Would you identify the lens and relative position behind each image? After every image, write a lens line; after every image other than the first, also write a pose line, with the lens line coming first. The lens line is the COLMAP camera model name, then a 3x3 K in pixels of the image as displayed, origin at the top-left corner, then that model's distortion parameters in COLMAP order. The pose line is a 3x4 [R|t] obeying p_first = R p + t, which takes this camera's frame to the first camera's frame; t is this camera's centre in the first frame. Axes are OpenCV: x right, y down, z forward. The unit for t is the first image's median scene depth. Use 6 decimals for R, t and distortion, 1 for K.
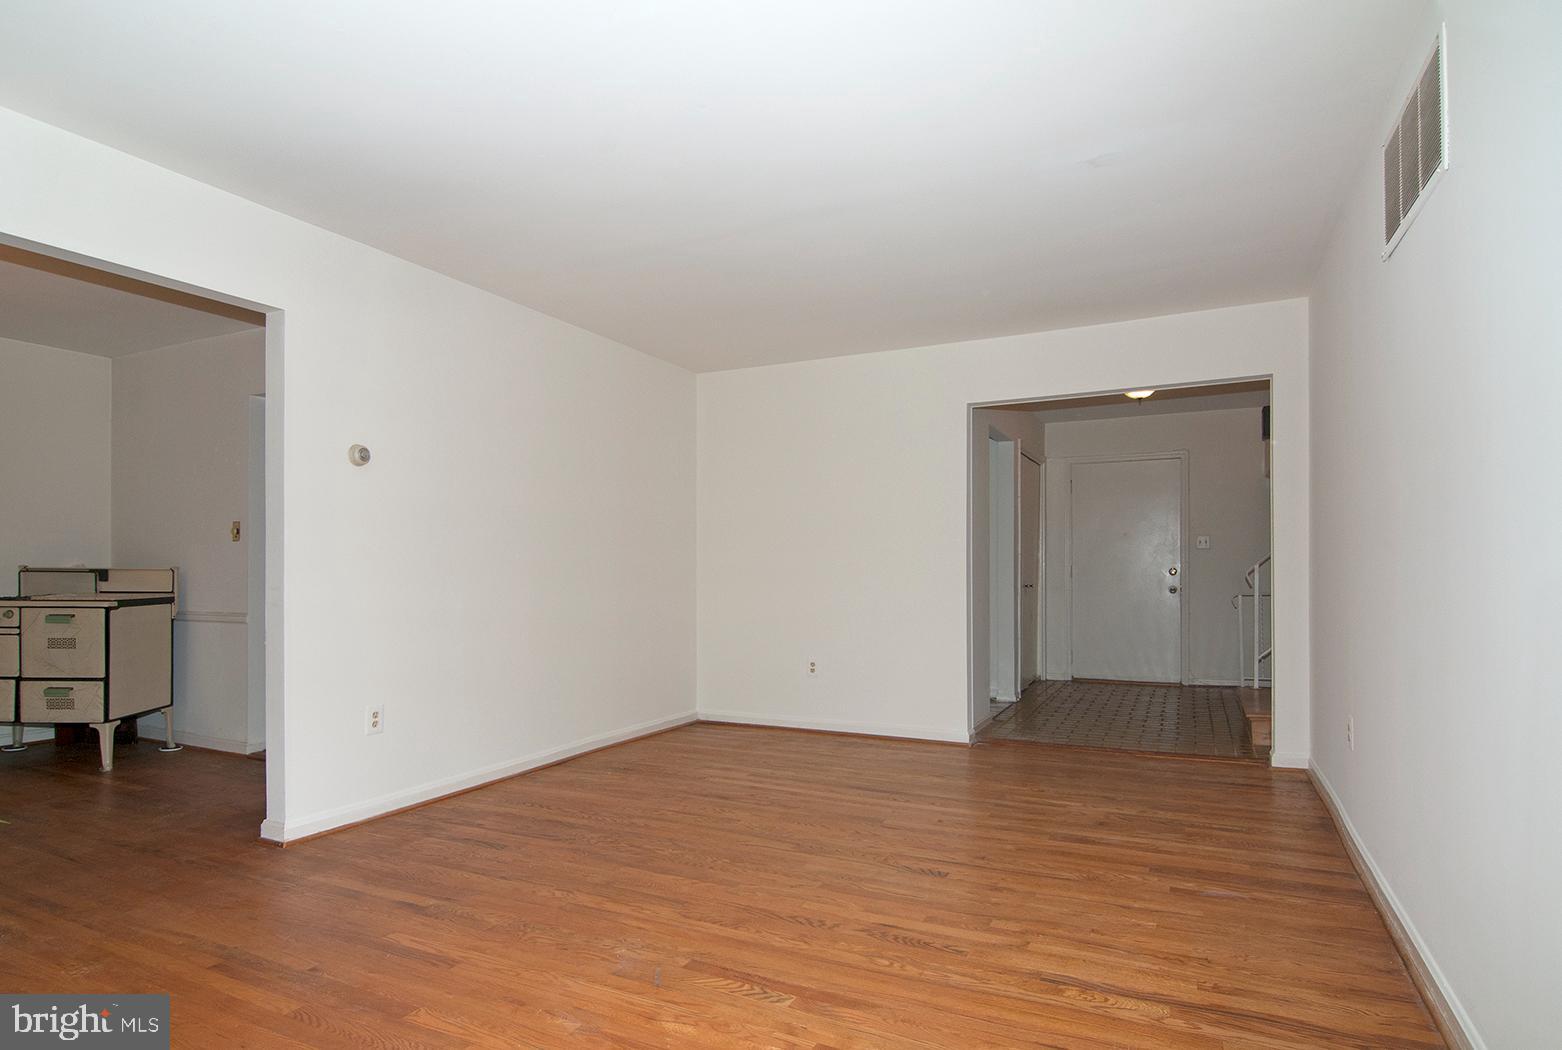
lens RADIAL K [[860.5, 0, 771.3], [0, 860.5, 556.0], [0, 0, 1]] dist [-0.022529, -0.002031]
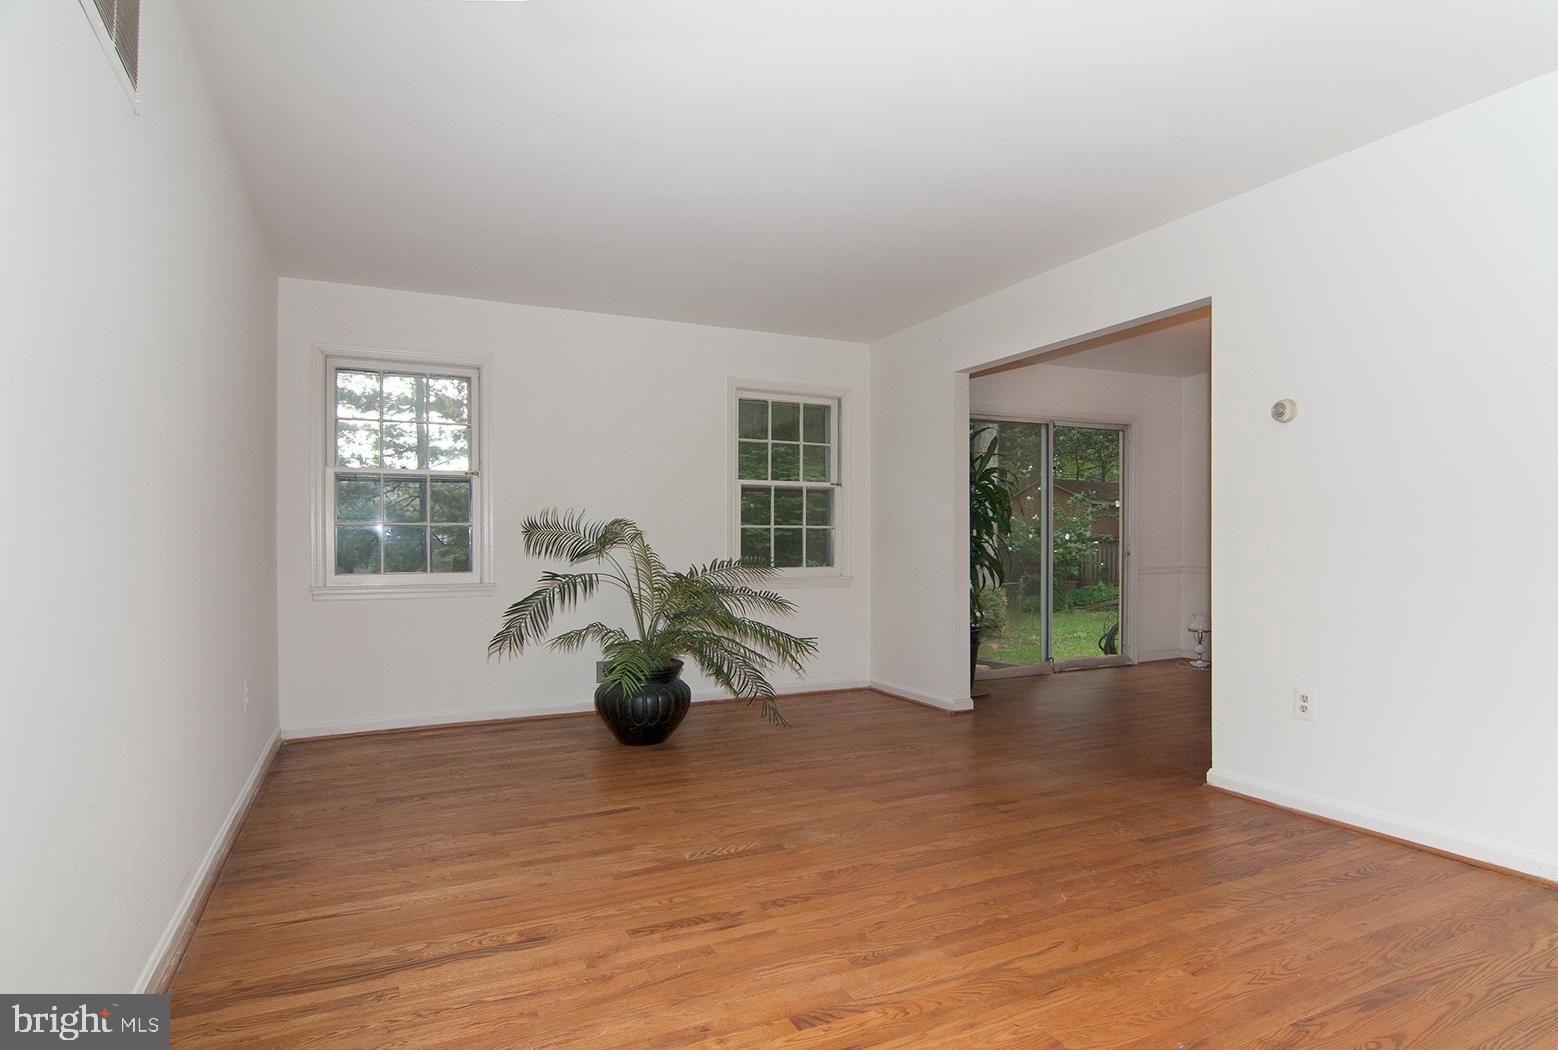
lens RADIAL K [[858.3, 0, 769.3], [0, 858.3, 555.9], [0, 0, 1]] dist [-0.022529, -0.002031]
pose [[-0.626619, 0.019939, -0.779071, 0.828188], [0.021063, 0.999741, 0.008645, 0.027348], [0.779041, -0.010993, -0.626876, 1.639481]]
